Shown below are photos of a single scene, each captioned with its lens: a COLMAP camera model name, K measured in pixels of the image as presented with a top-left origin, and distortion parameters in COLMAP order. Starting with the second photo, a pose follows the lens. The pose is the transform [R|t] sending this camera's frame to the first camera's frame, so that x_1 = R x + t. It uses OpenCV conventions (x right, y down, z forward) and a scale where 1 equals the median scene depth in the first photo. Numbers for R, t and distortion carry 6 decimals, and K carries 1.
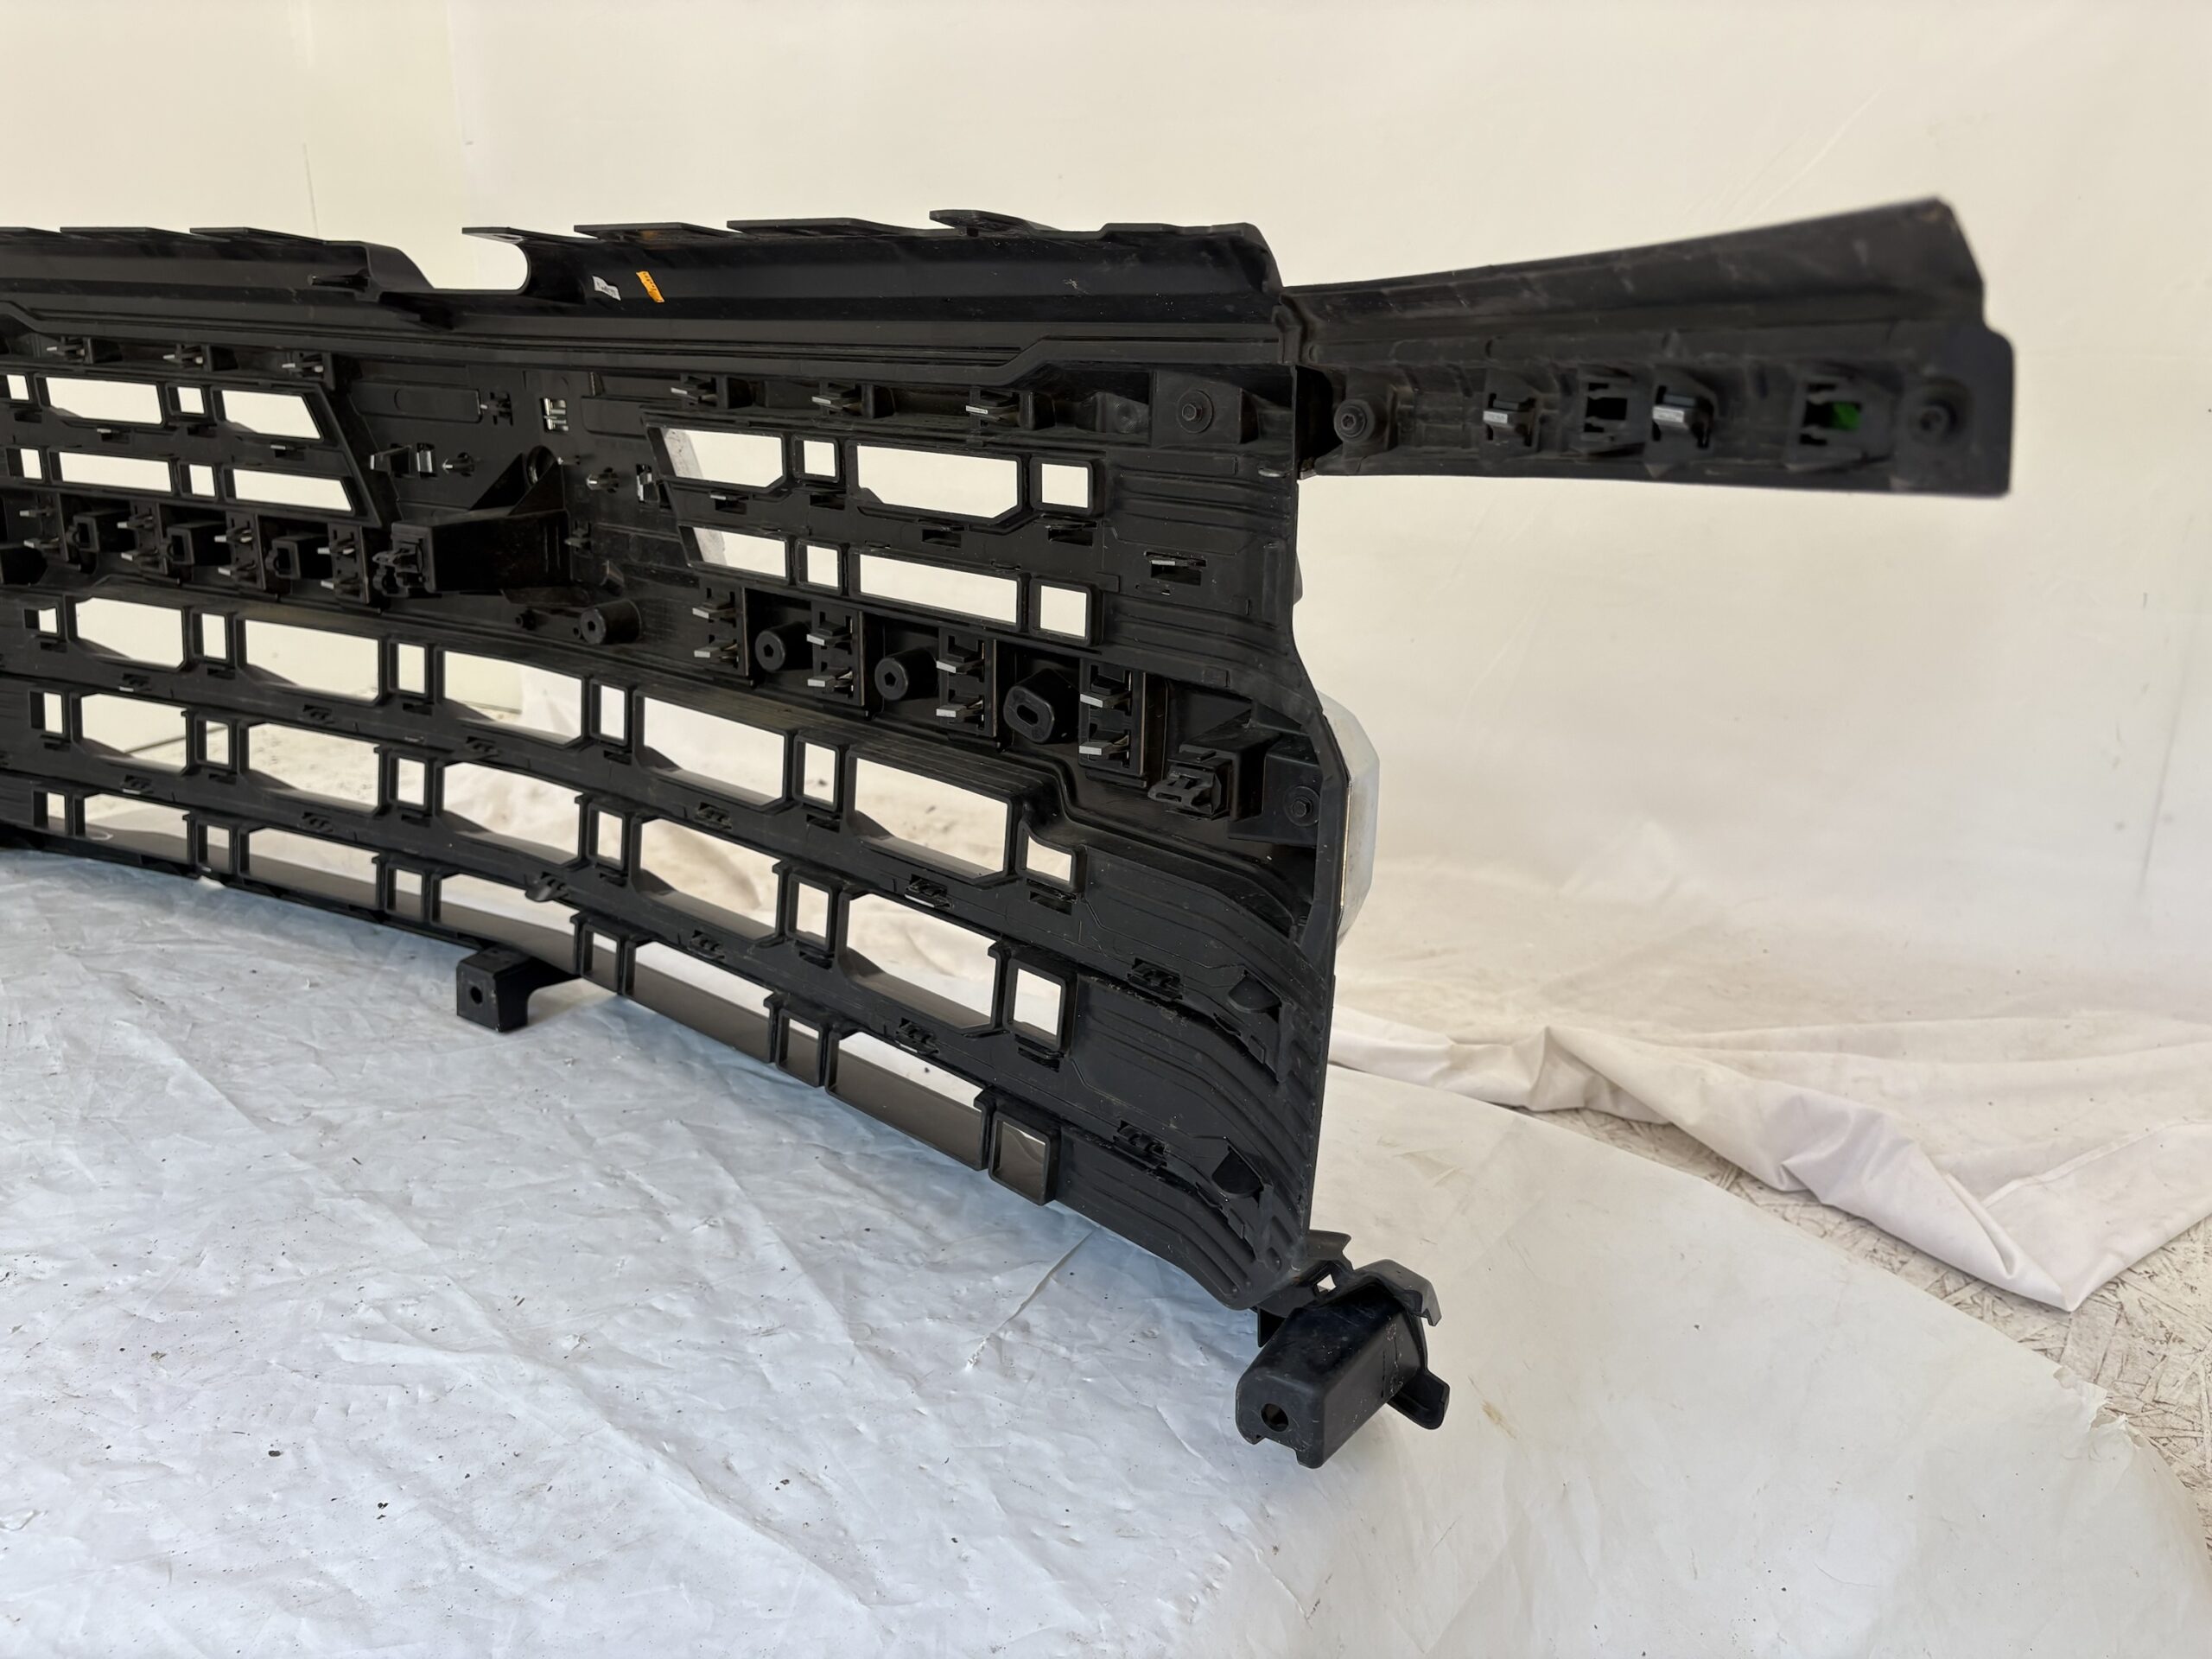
lens RADIAL K [[1770.3, 0, 1101.8], [0, 1770.3, 877.4], [0, 0, 1]] dist [0.065478, -0.106817]
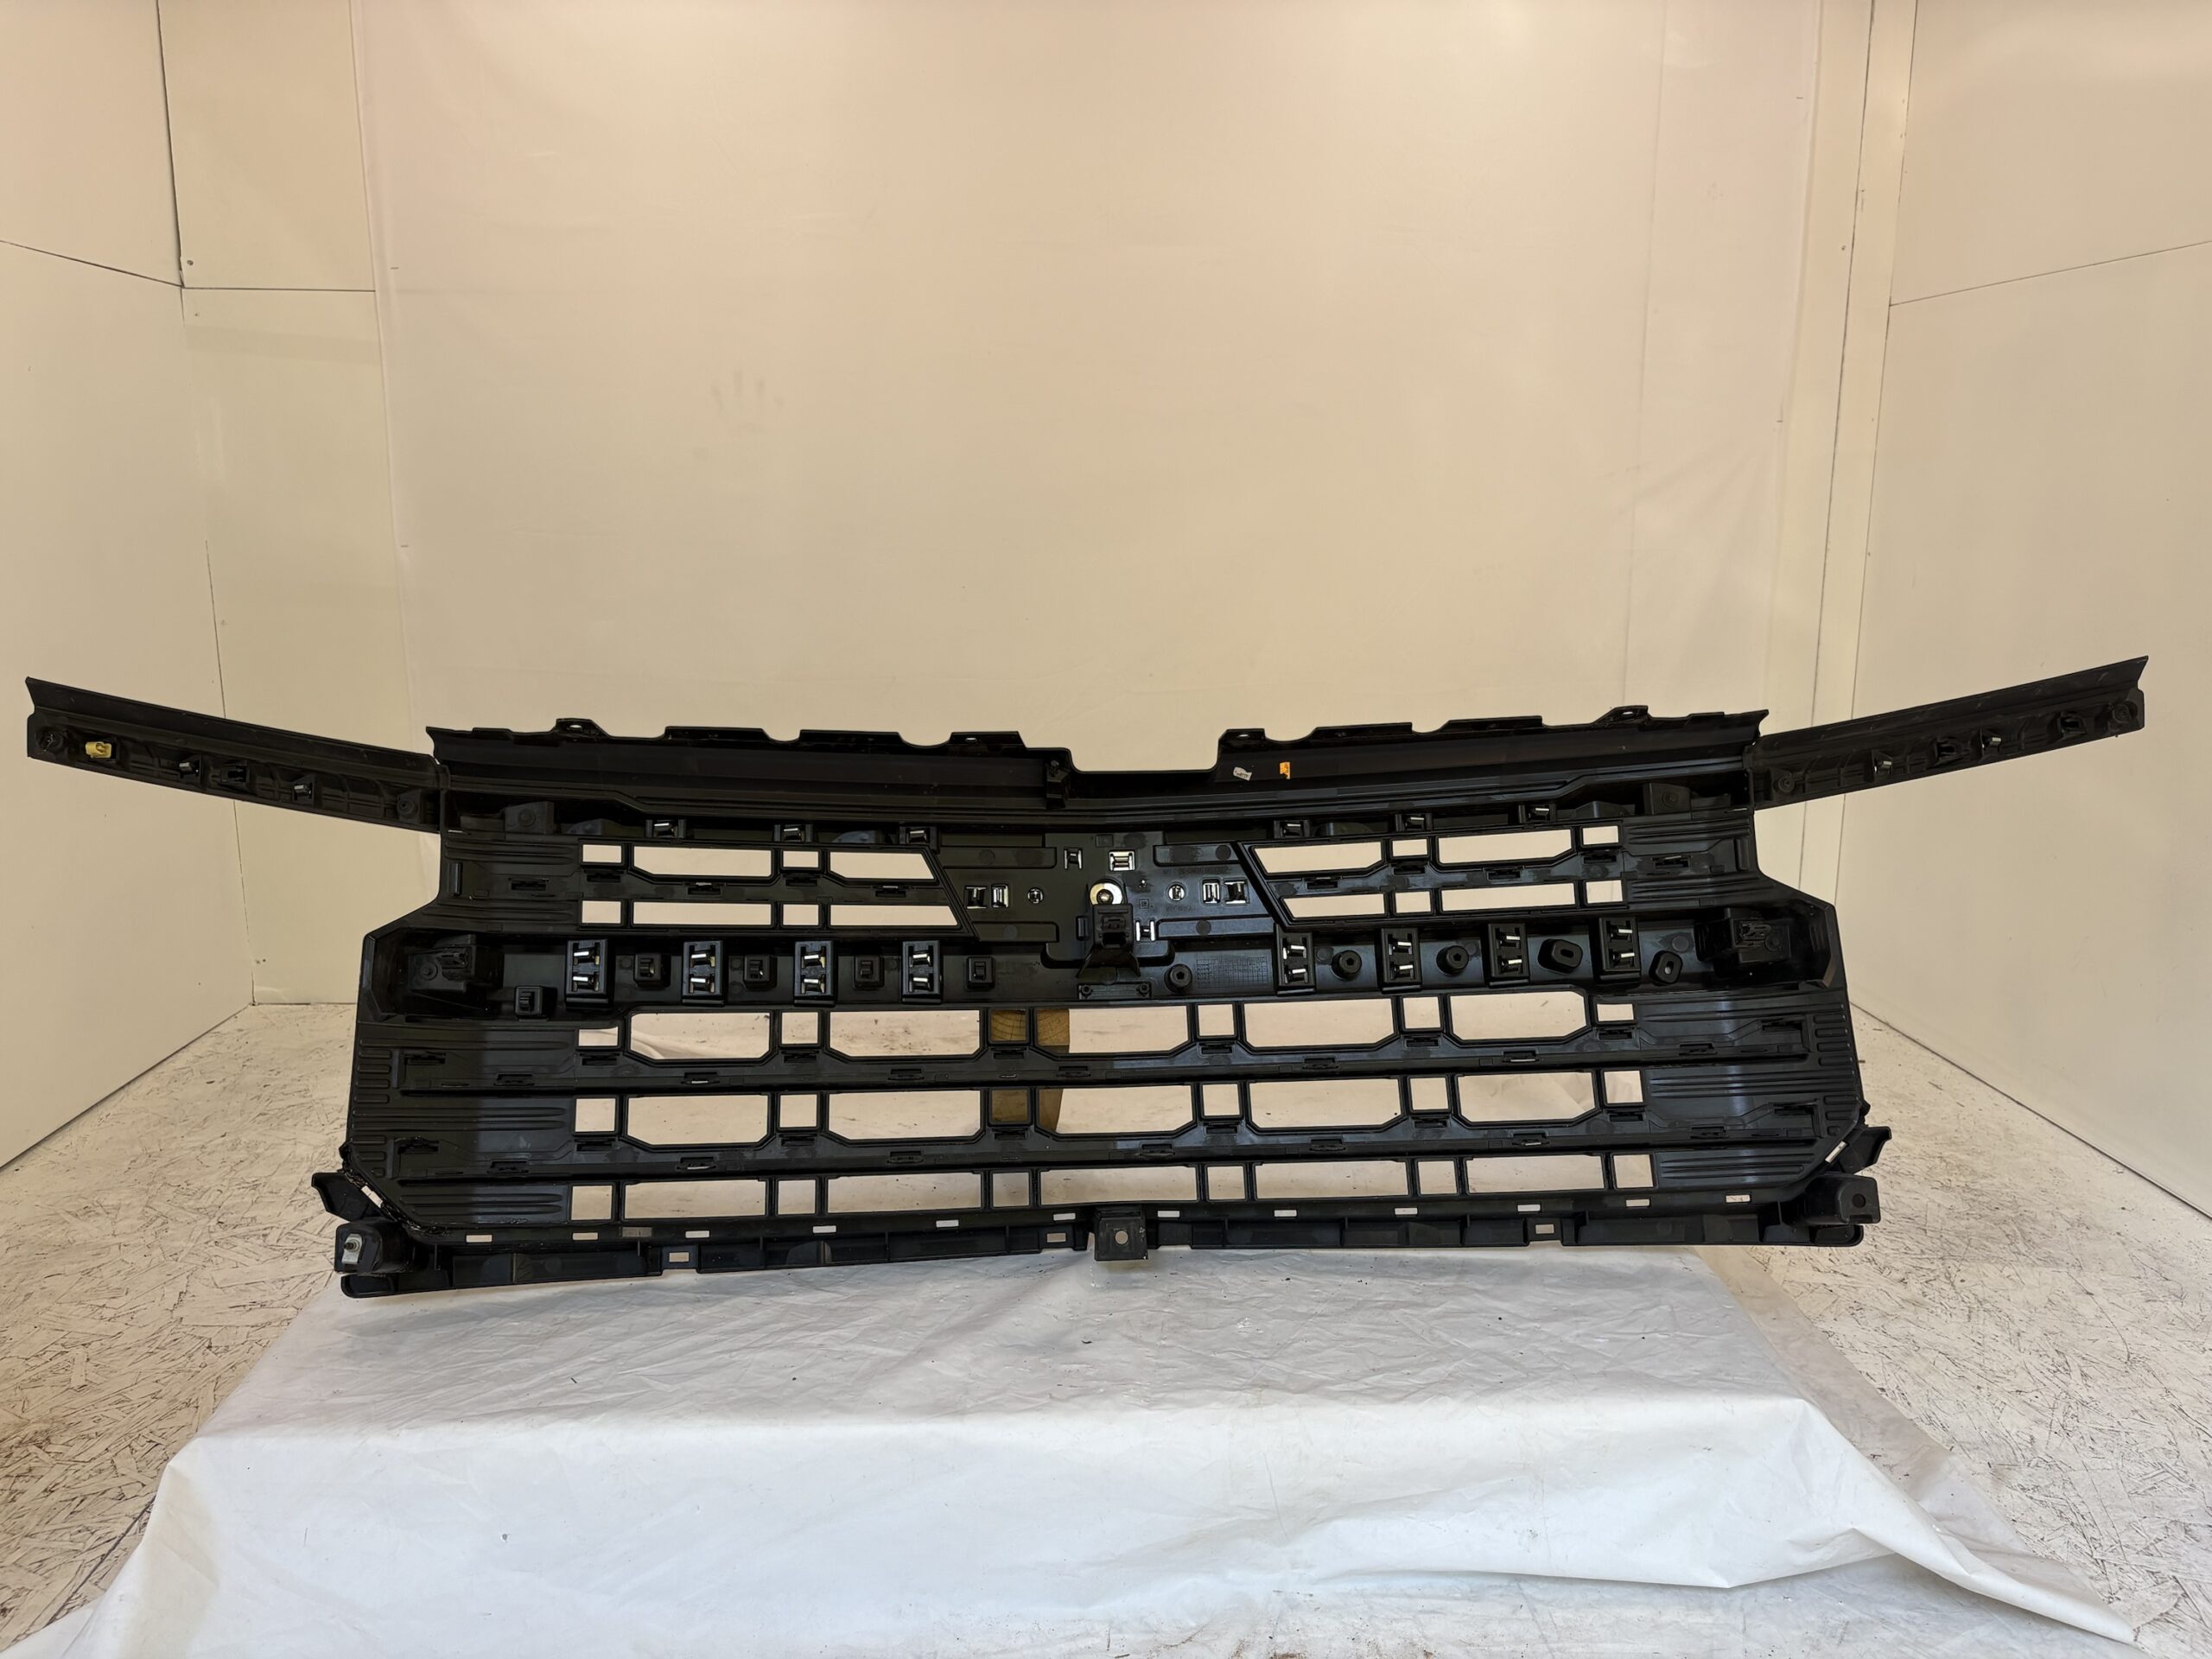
lens RADIAL K [[1647.2, 0, 1106.0], [0, 1647.2, 829.5], [0, 0, 1]] dist [0.059723, -0.088135]
pose [[0.759243, 0.090147, 0.644534, -1.161427], [0.248221, 0.875386, -0.414832, 0.304649], [-0.601612, 0.474945, 0.642254, 0.022653]]
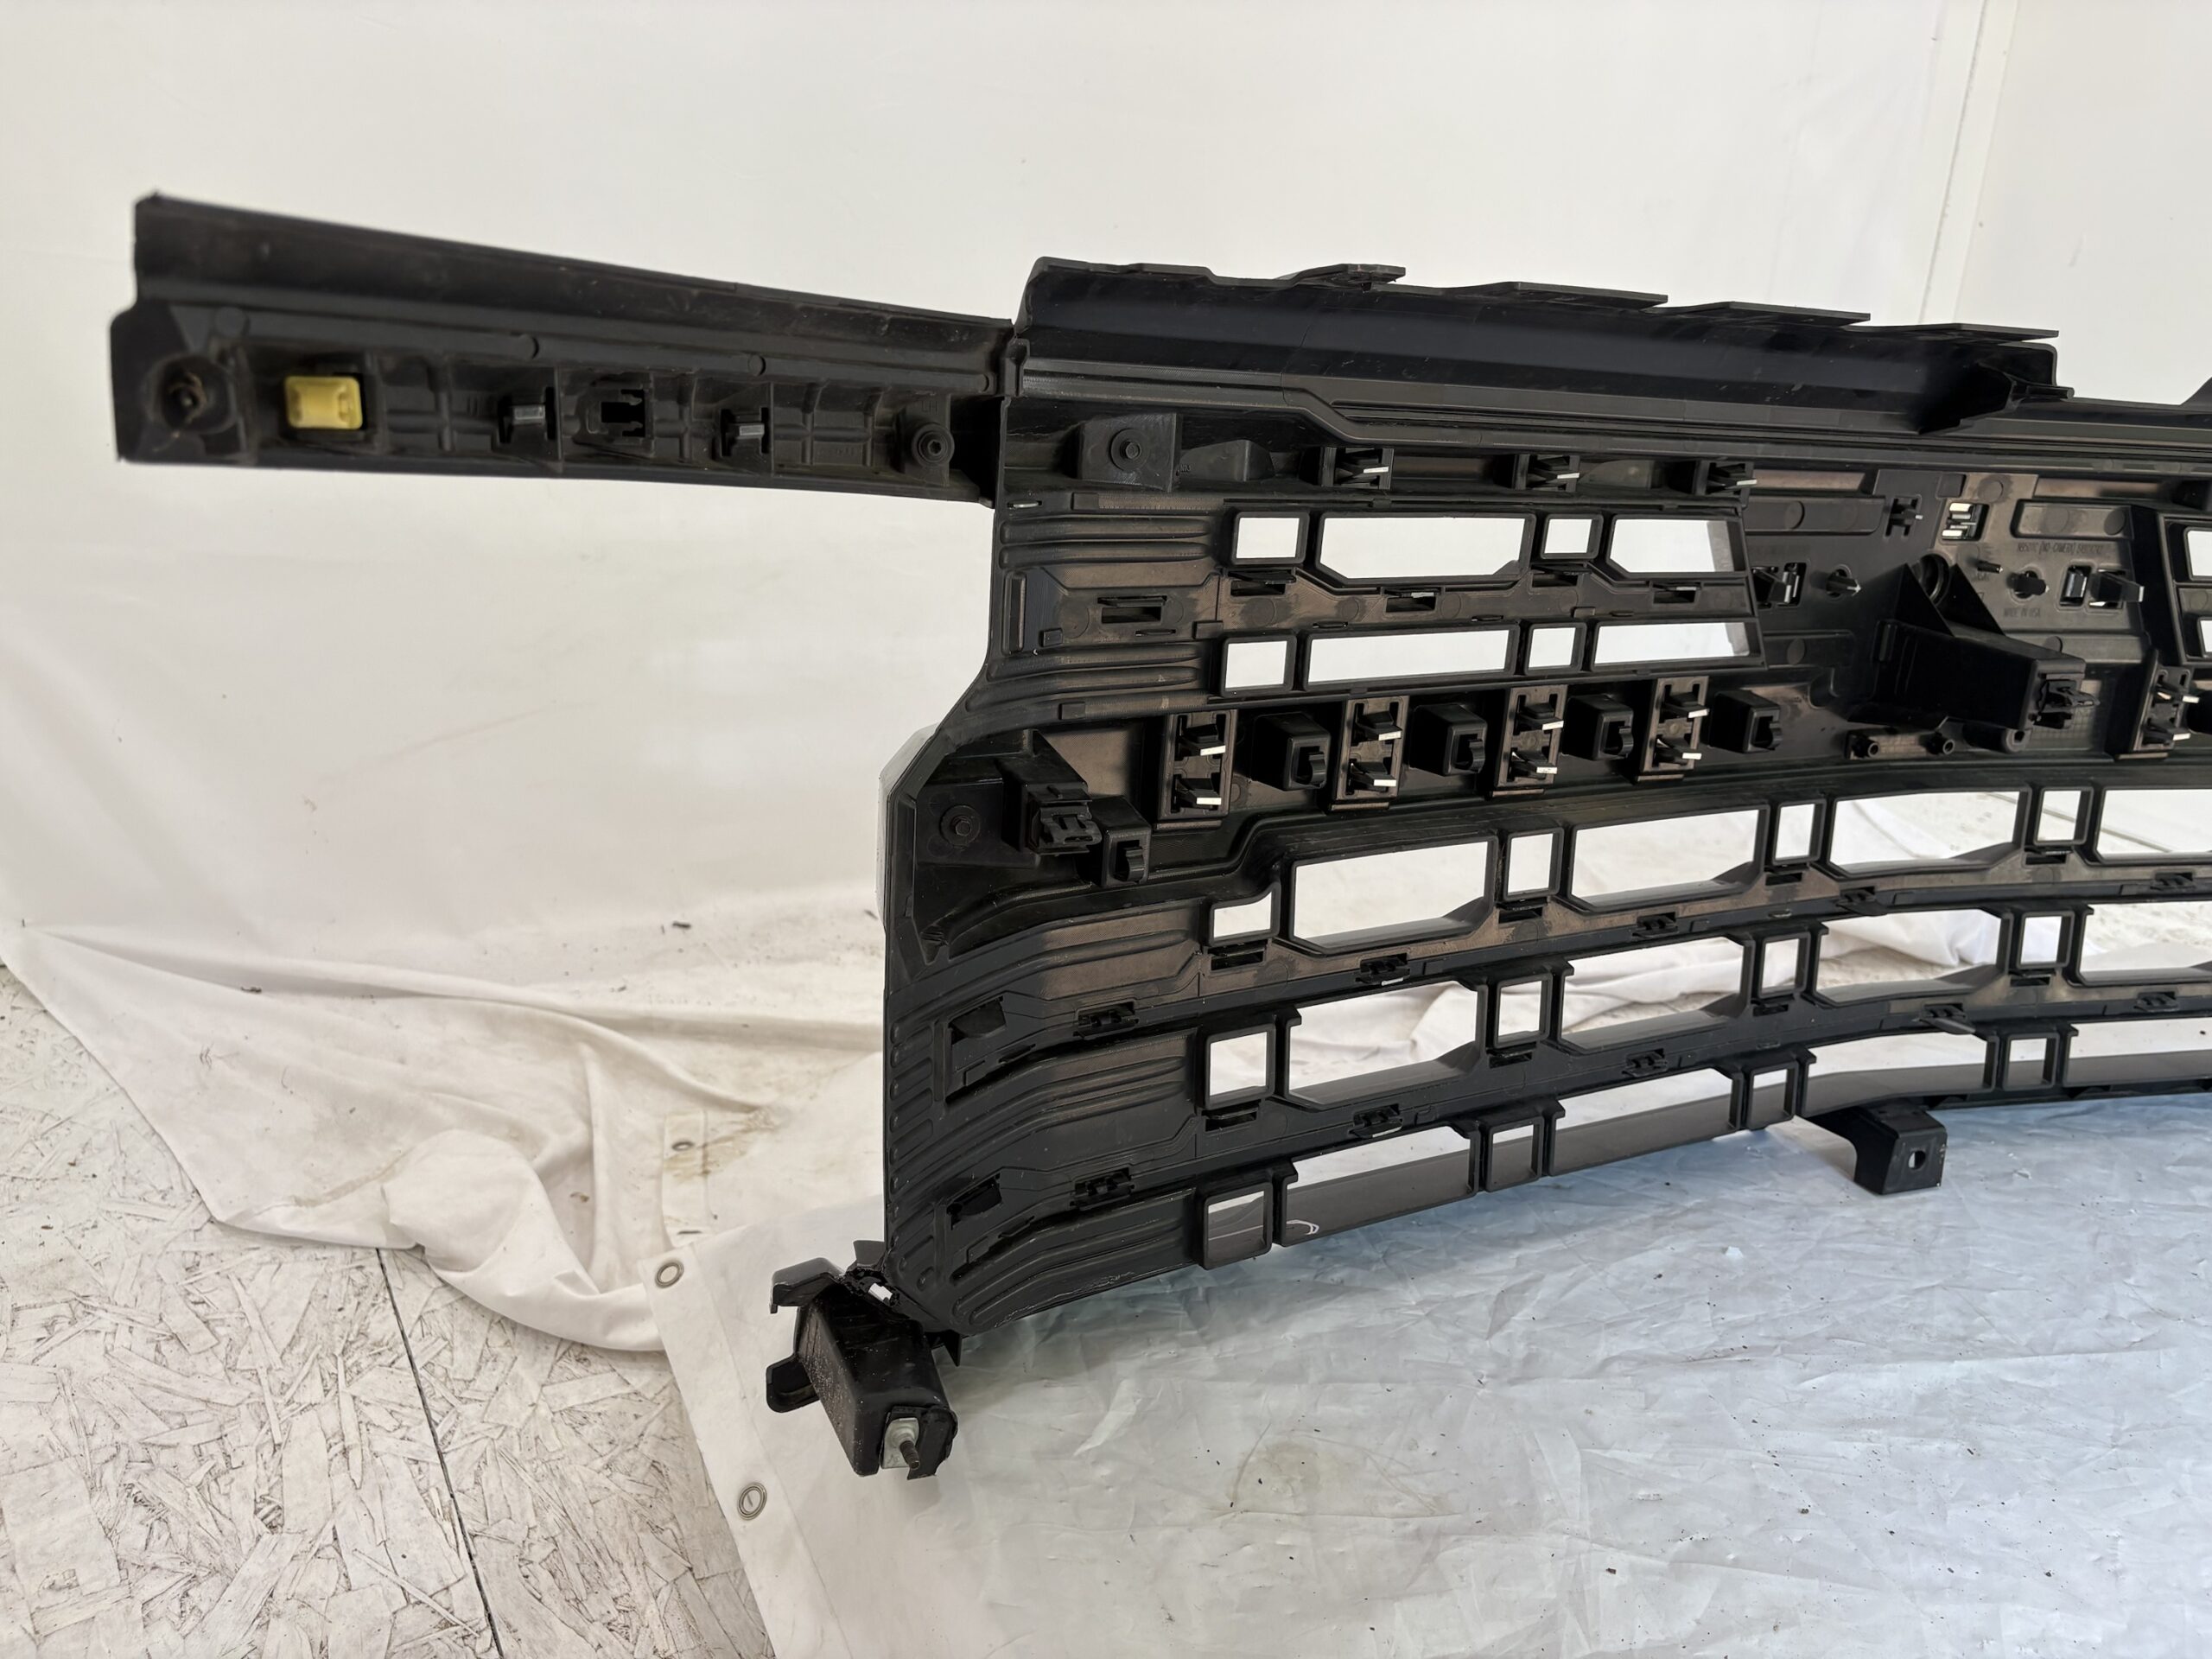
lens RADIAL K [[1650.2, 0, 1066.8], [0, 1650.2, 862.9], [0, 0, 1]] dist [-0.004356, -0.006600]
pose [[0.558613, -0.243950, 0.792742, -1.159079], [0.217610, 0.965394, 0.143739, -0.279628], [-0.800373, 0.092214, 0.592368, 0.790755]]
